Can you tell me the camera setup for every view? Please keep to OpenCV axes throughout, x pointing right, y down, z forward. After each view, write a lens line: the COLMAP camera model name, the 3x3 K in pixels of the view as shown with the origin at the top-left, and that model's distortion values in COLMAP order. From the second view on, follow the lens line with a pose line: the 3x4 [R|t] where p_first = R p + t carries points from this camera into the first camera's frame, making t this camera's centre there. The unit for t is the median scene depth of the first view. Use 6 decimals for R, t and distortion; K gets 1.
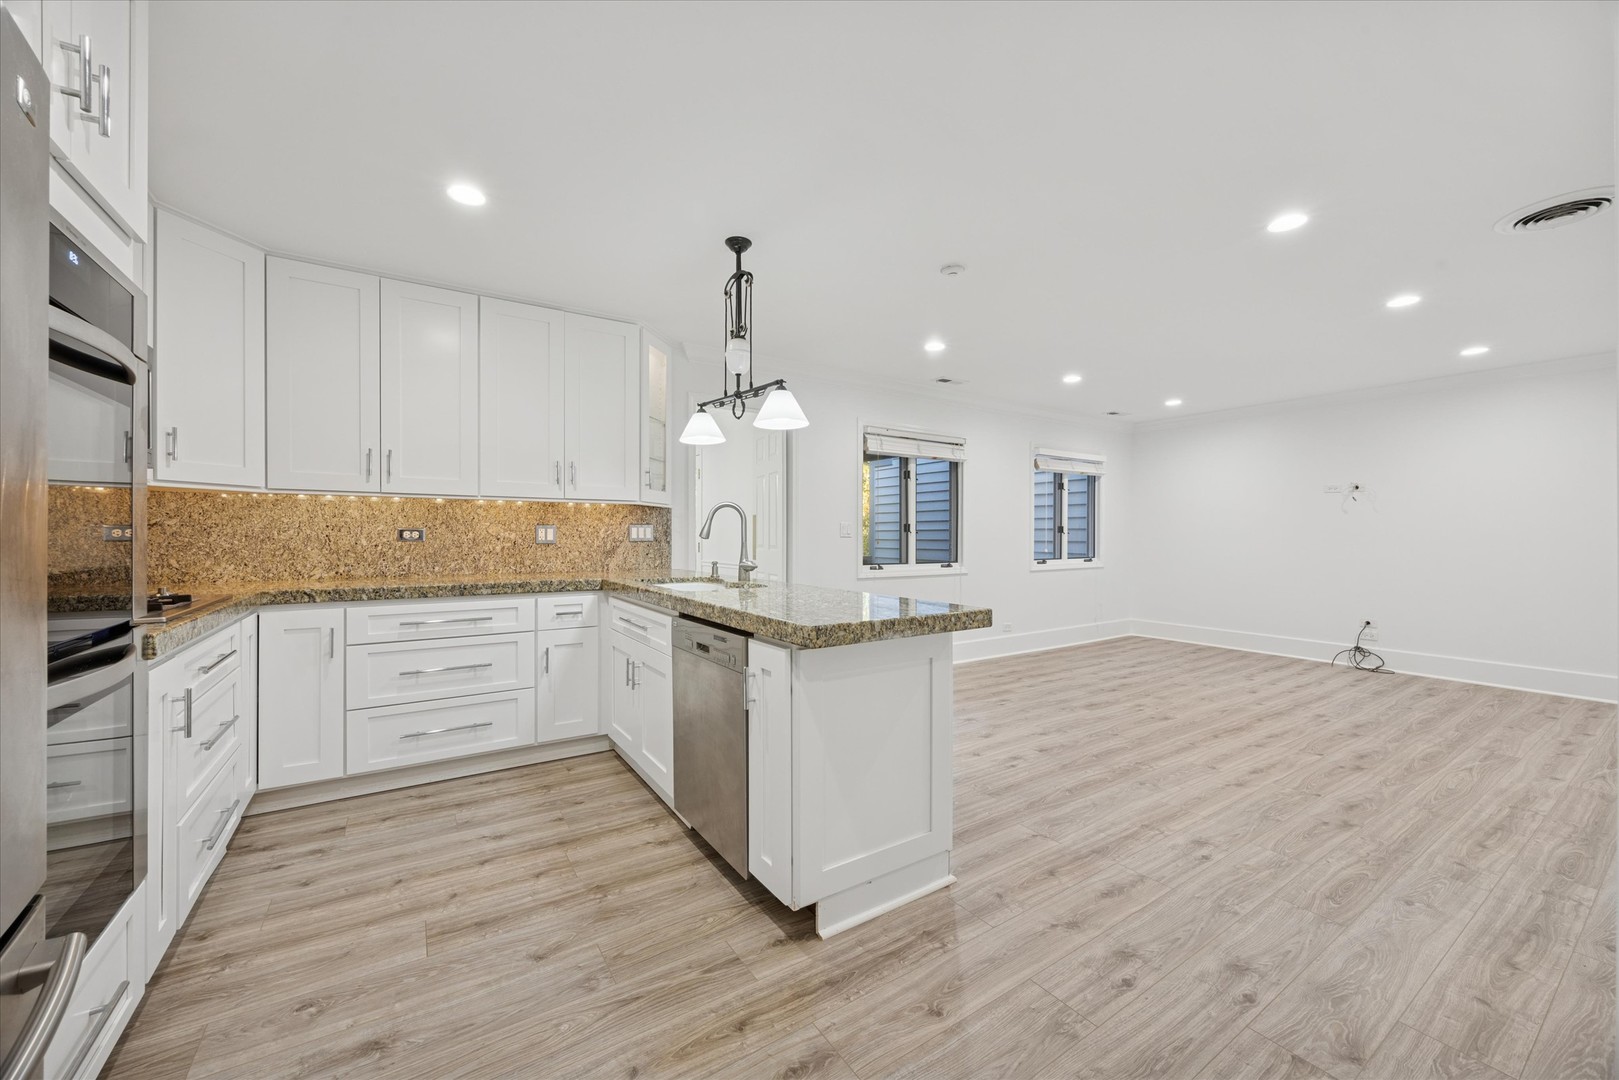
lens RADIAL K [[619.8, 0, 798.1], [0, 619.8, 529.6], [0, 0, 1]] dist [-0.001788, -0.000132]
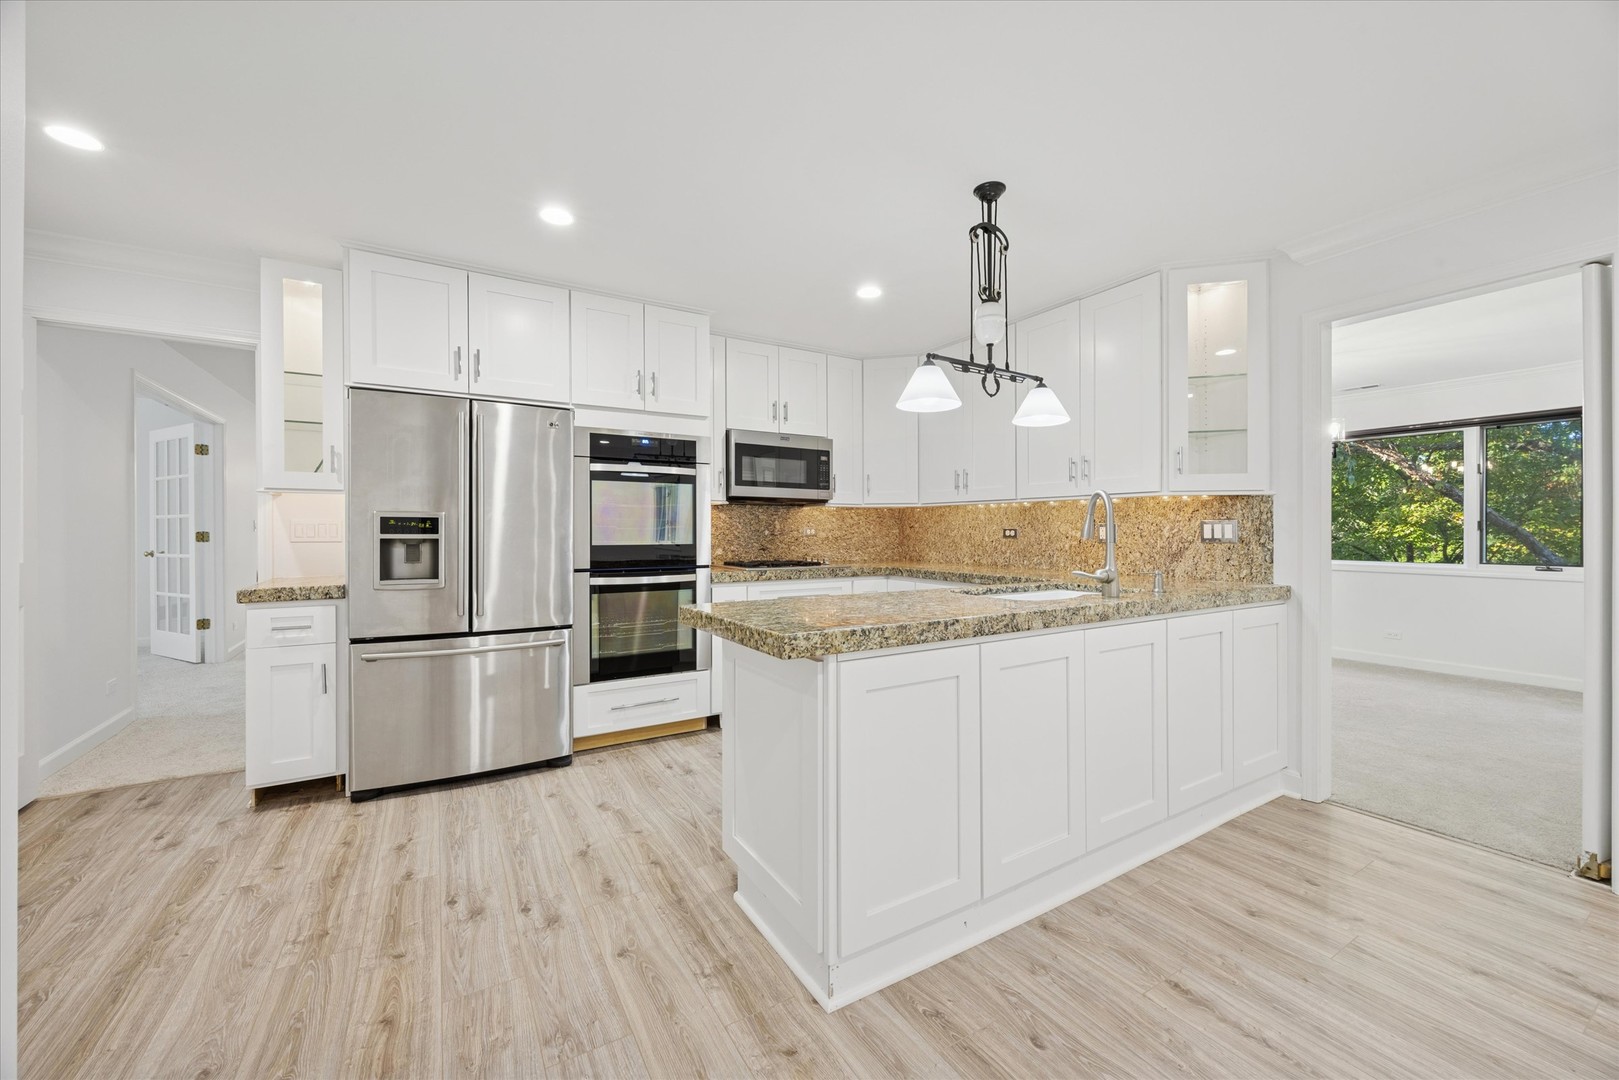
lens RADIAL K [[619.8, 0, 798.5], [0, 619.8, 540.5], [0, 0, 1]] dist [-0.001788, -0.000132]
pose [[-0.040577, 0.011113, -0.999115, 0.697175], [0.004563, 0.999930, 0.010936, 0.008438], [0.999166, -0.004115, -0.040625, 0.718182]]
